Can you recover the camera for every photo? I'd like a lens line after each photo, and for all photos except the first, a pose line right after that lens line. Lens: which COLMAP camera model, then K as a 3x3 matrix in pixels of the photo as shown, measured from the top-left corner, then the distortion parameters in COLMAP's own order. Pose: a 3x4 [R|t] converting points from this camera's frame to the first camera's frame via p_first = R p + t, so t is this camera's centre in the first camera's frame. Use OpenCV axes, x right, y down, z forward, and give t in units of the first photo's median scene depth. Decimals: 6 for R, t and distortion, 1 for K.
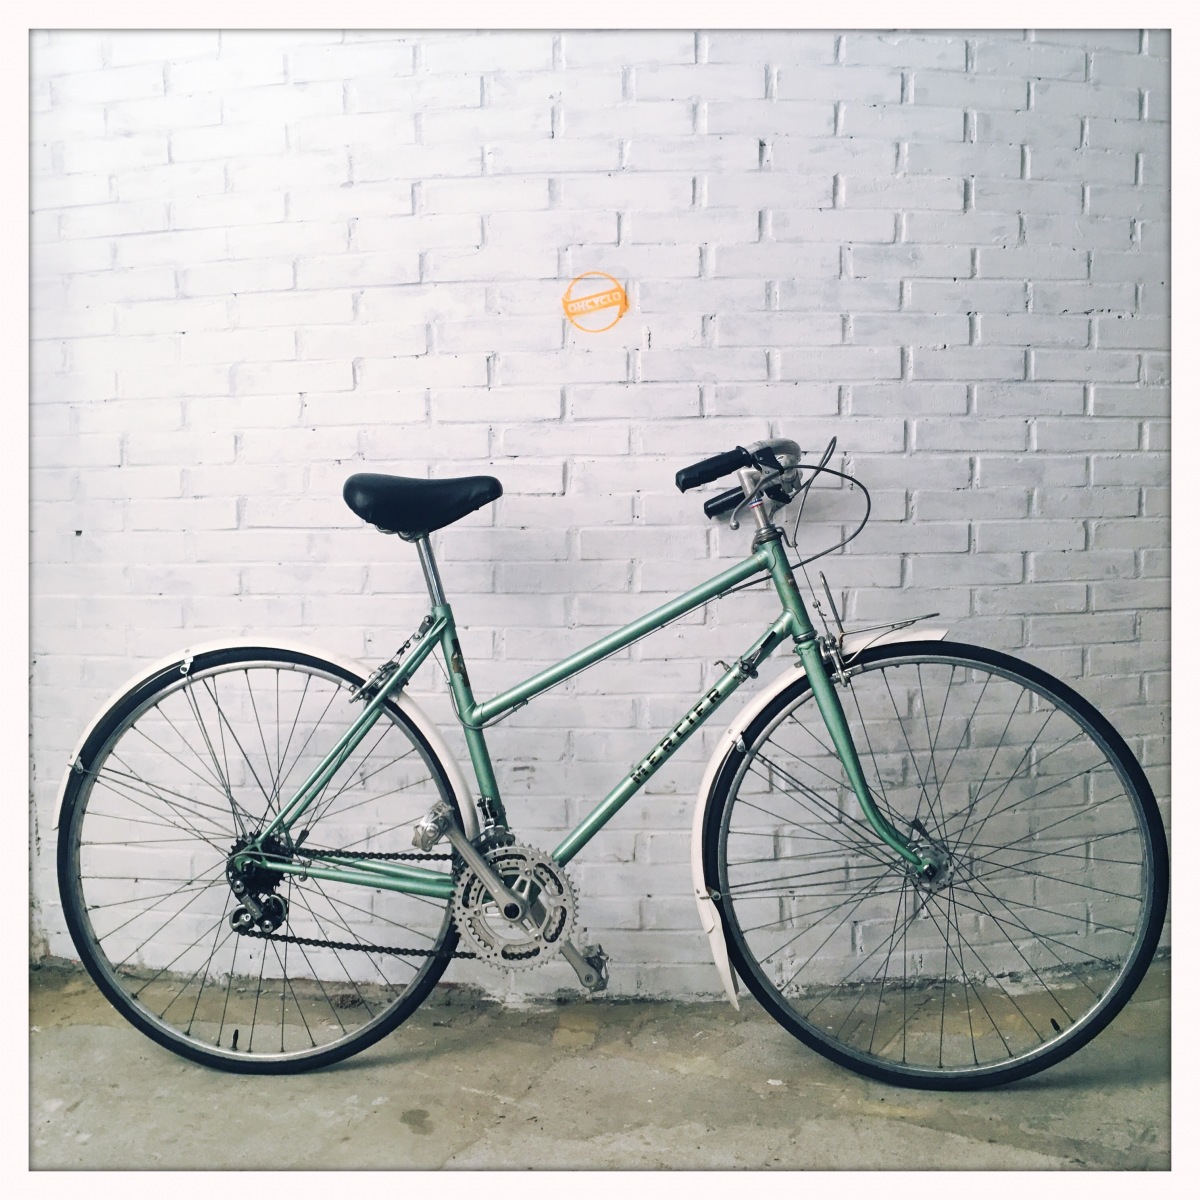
lens RADIAL K [[1375.2, 0, 596.5], [0, 1375.2, 597.0], [0, 0, 1]] dist [0.045196, 0.000000]
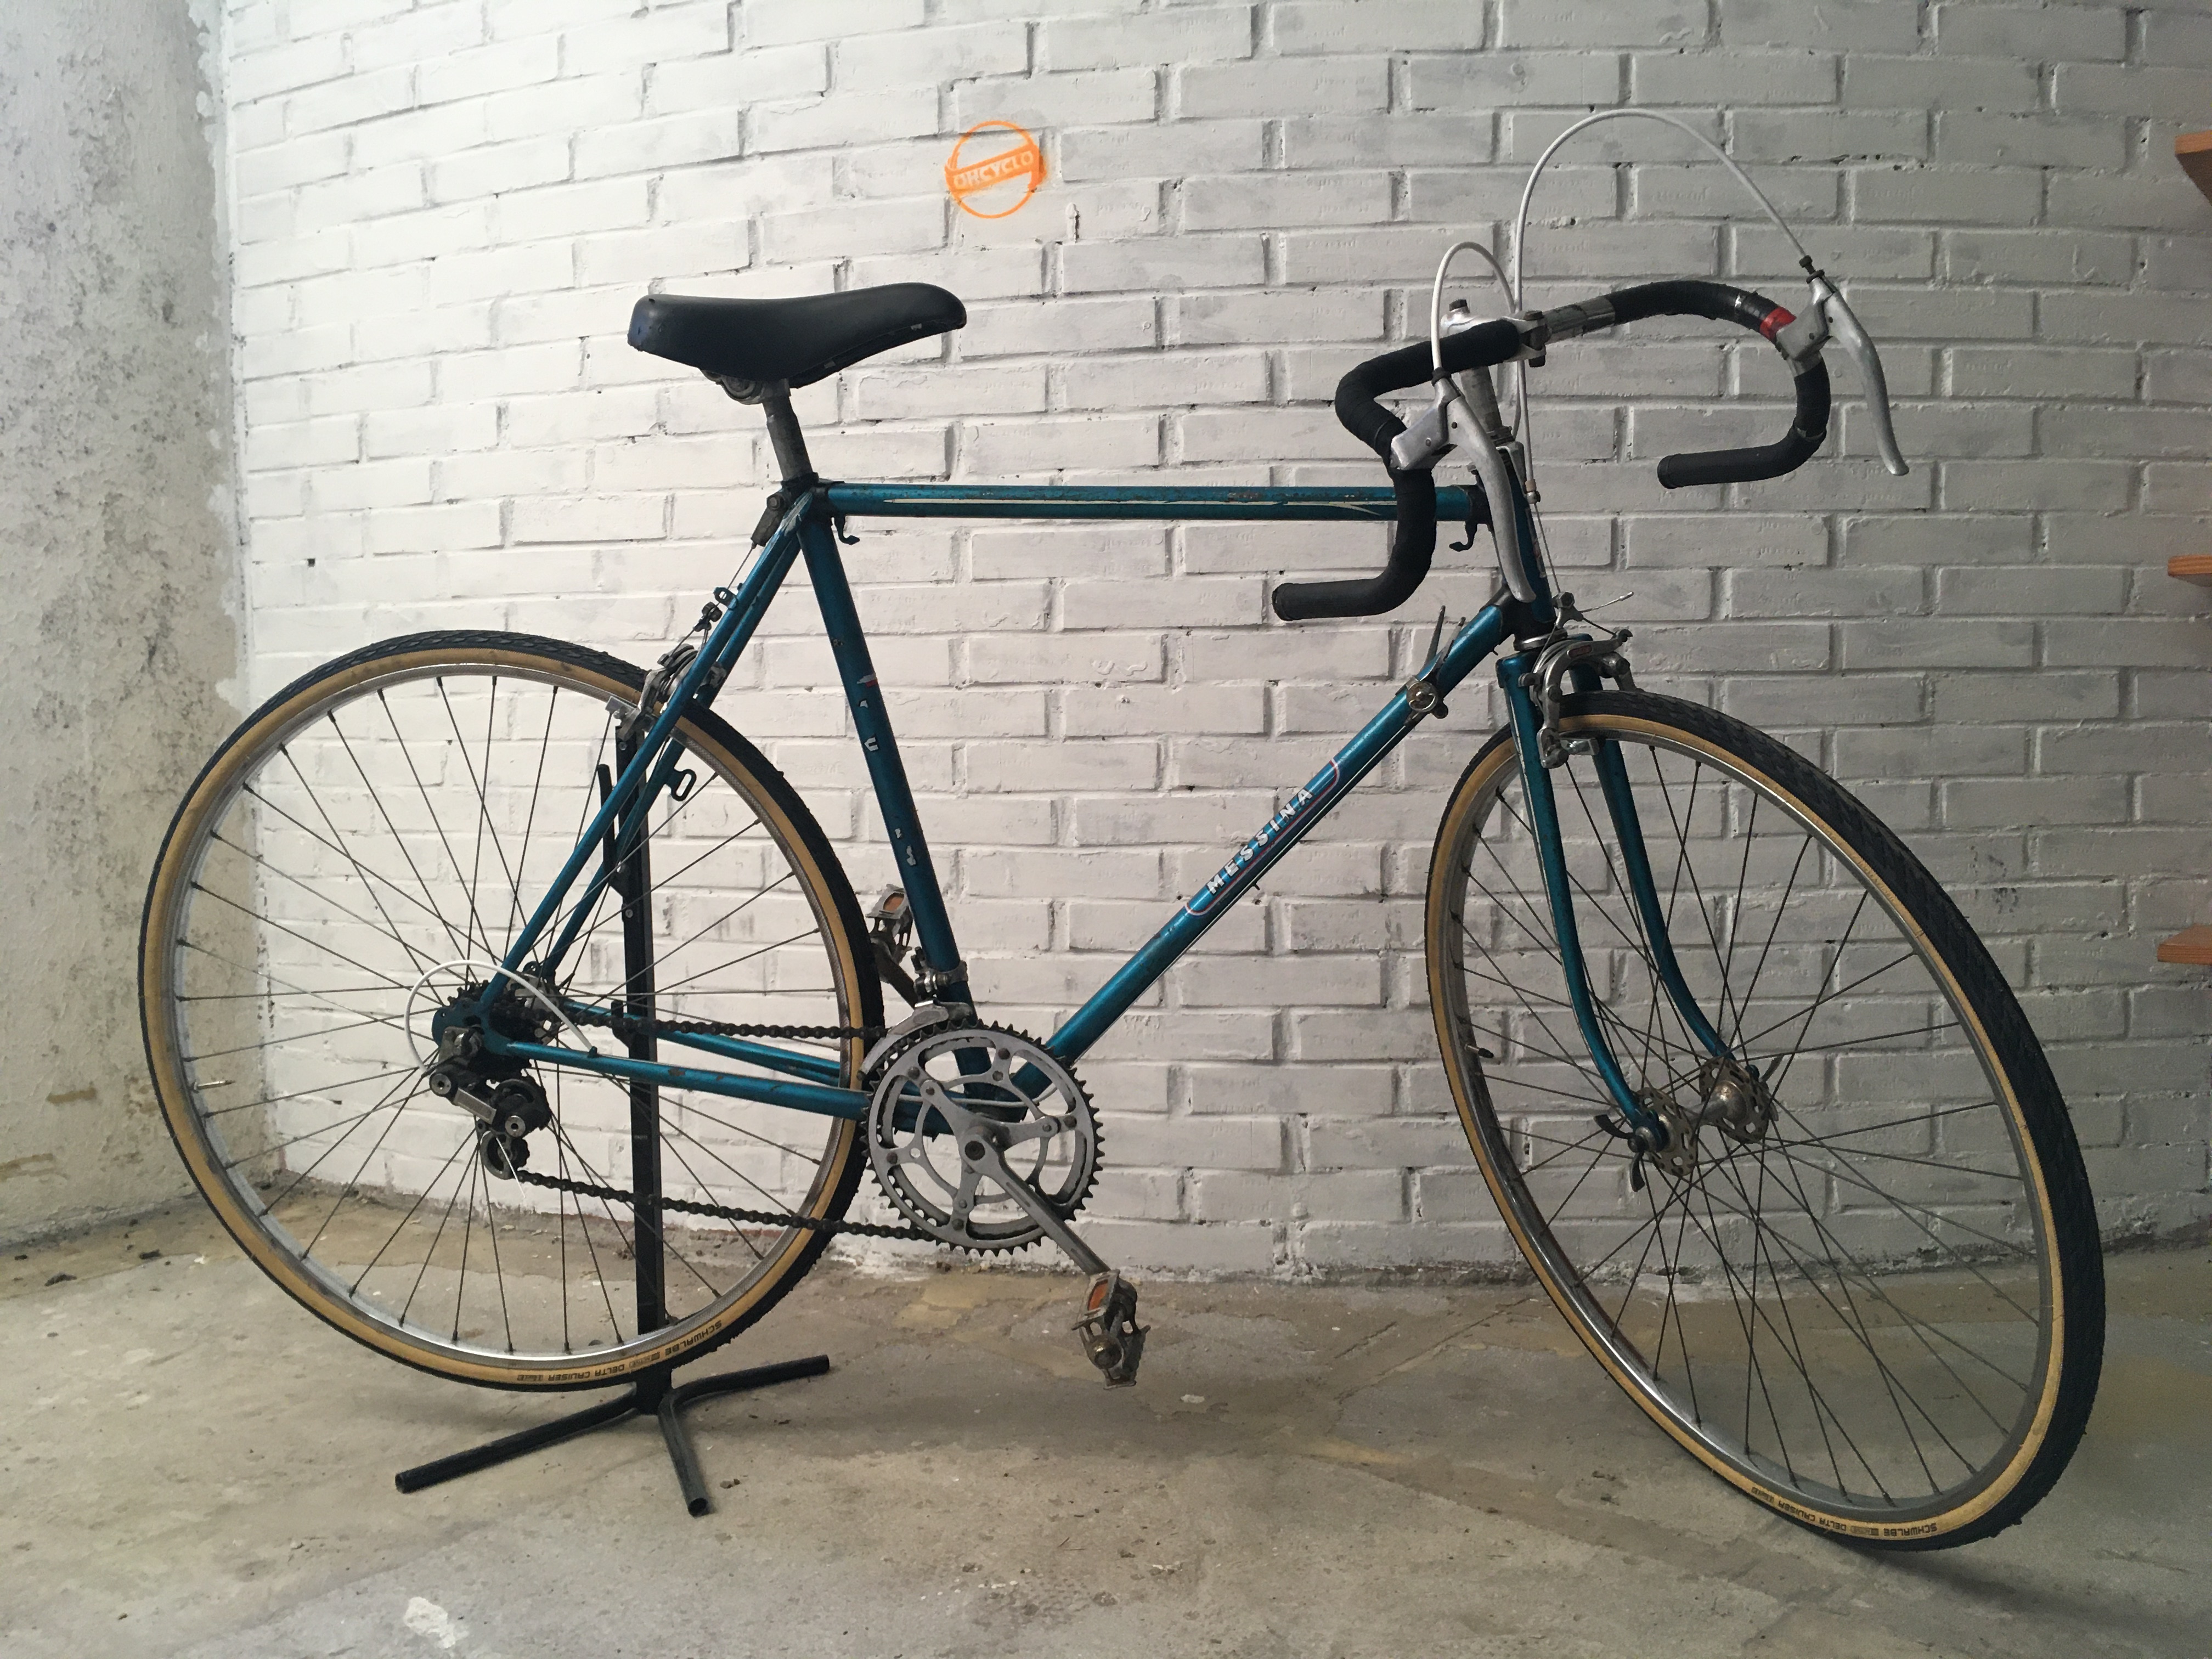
lens RADIAL K [[1894.6, 0, 1097.7], [0, 1894.6, 828.1], [0, 0, 1]] dist [0.074271, -0.109462]
pose [[0.981760, 0.015107, -0.189523, 0.211041], [-0.013441, 0.999859, 0.010071, 0.077171], [0.189648, -0.007340, 0.981825, 0.141365]]
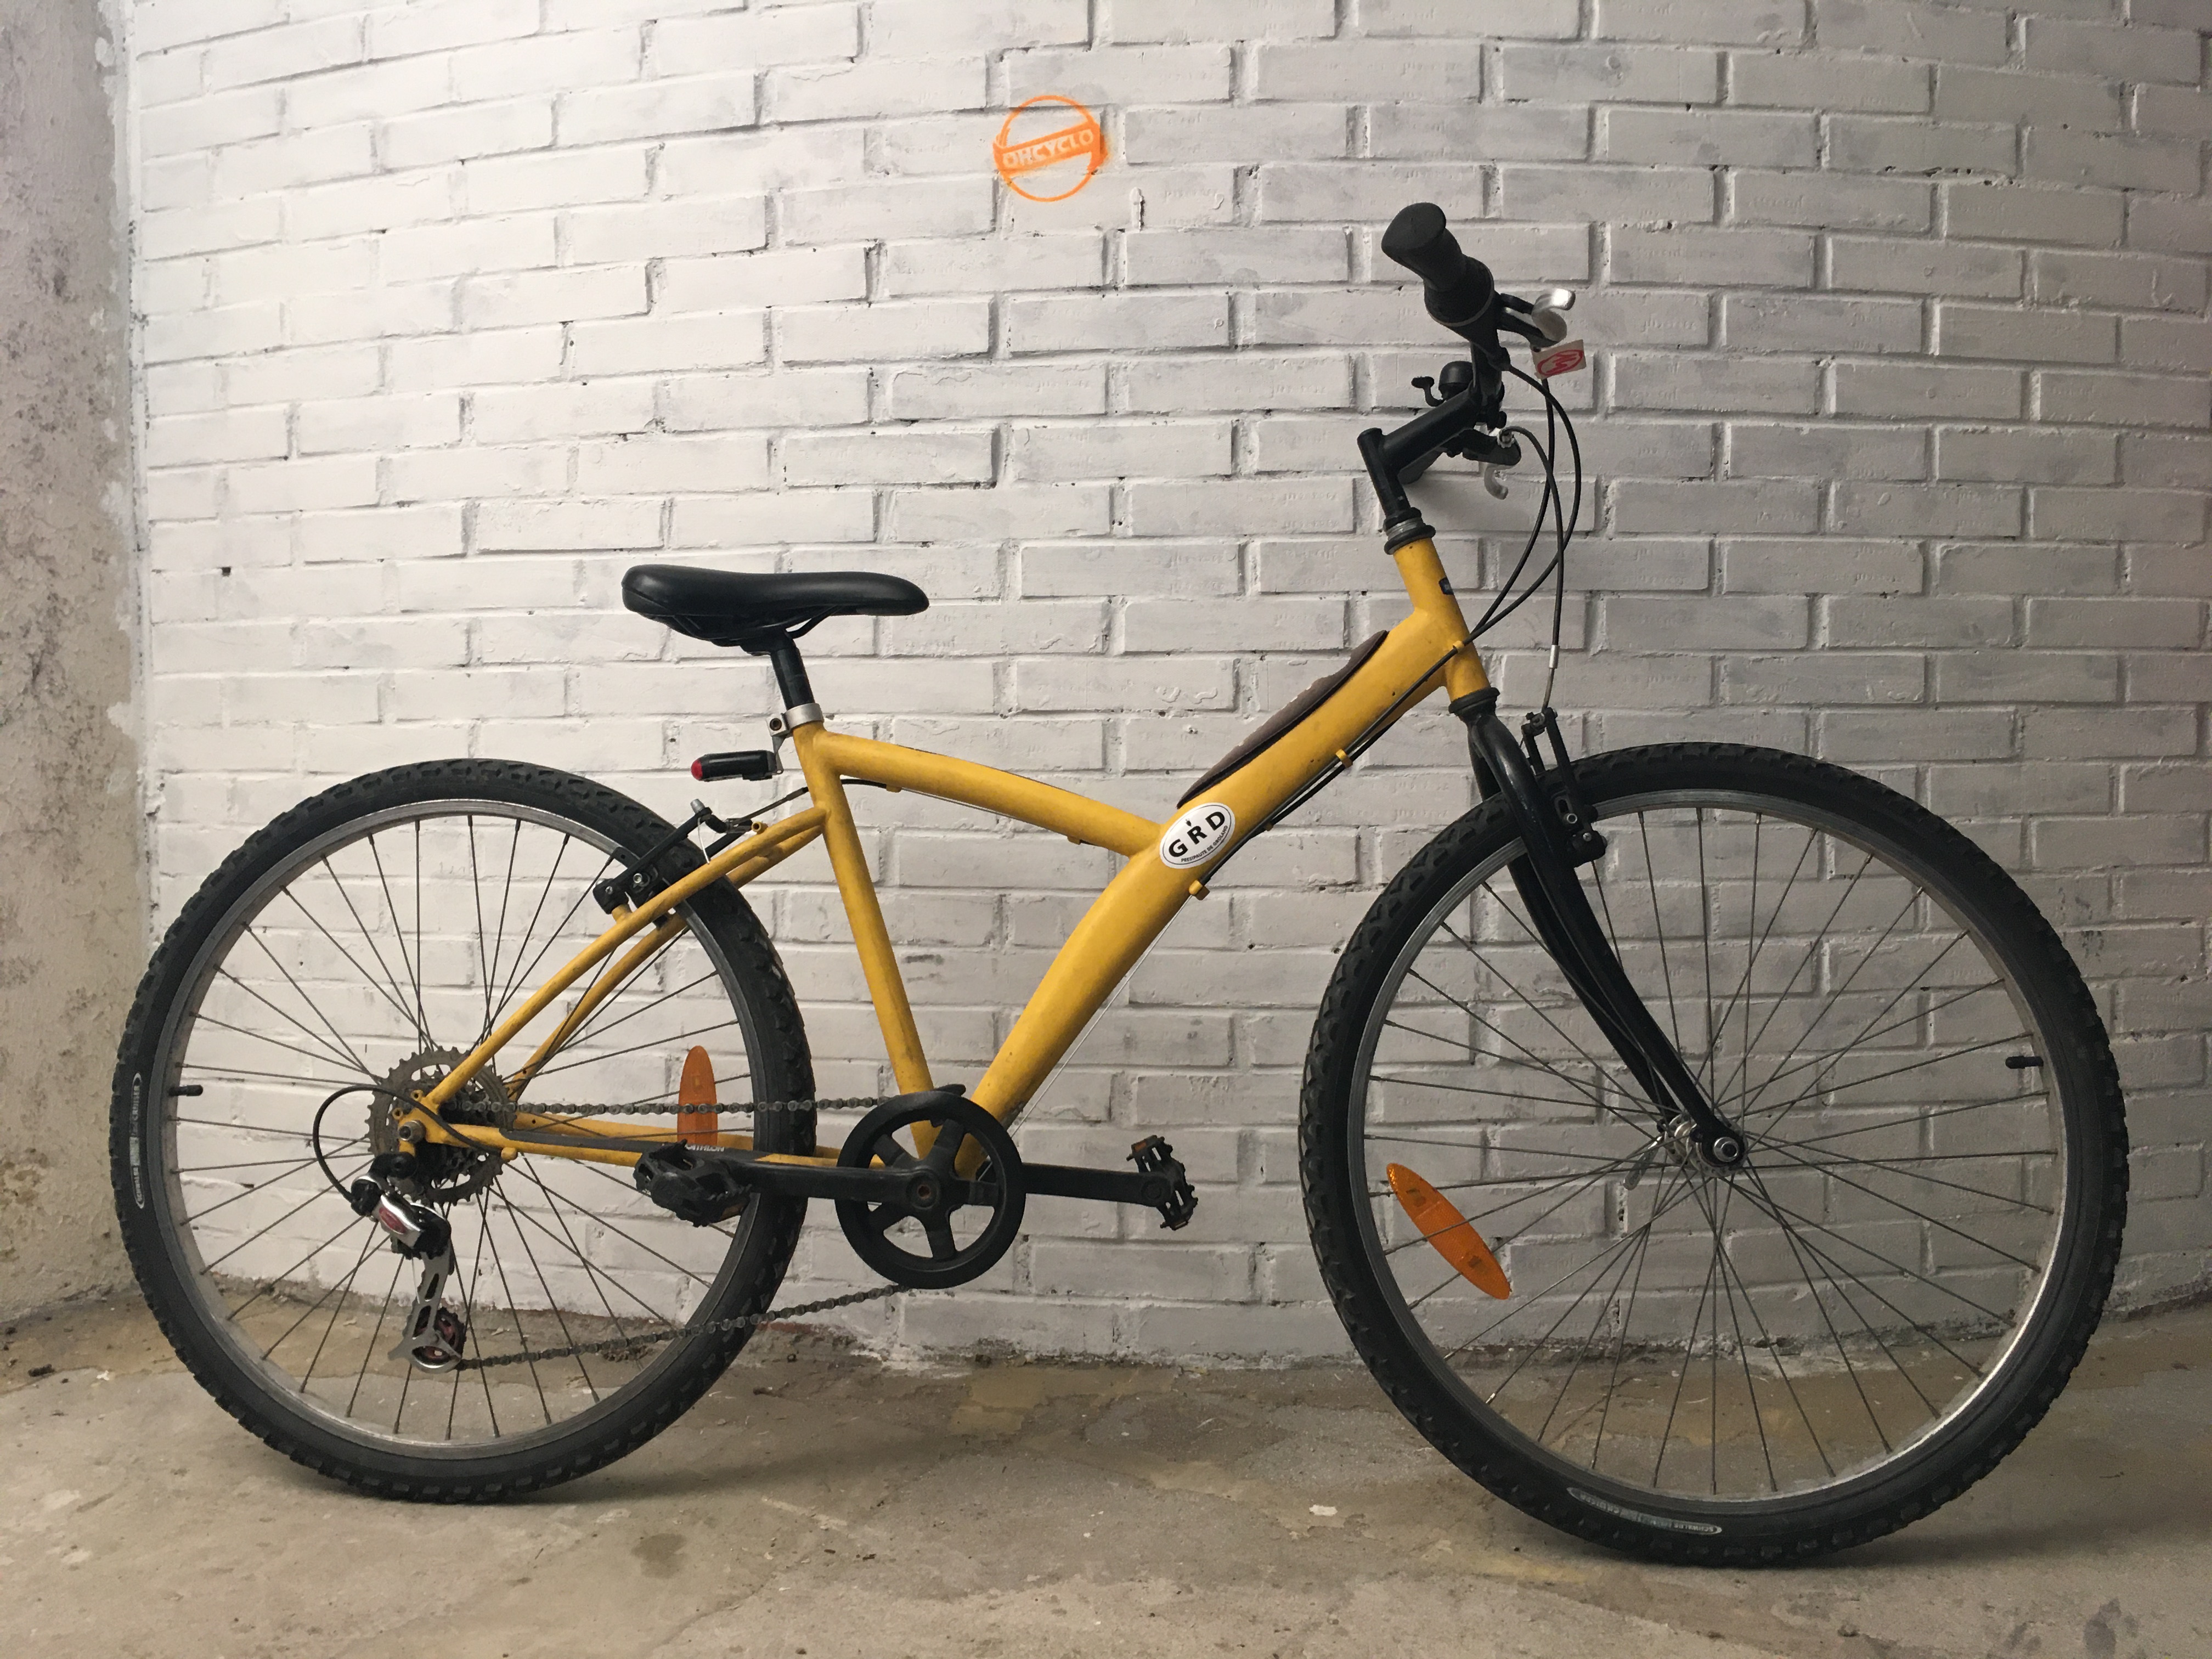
lens RADIAL K [[1894.6, 0, 1100.7], [0, 1894.6, 826.9], [0, 0, 1]] dist [0.074271, -0.109462]
pose [[0.996768, 0.010958, -0.079587, 0.085099], [-0.012069, 0.999836, -0.013497, 0.078676], [0.079426, 0.014414, 0.996737, 0.202876]]
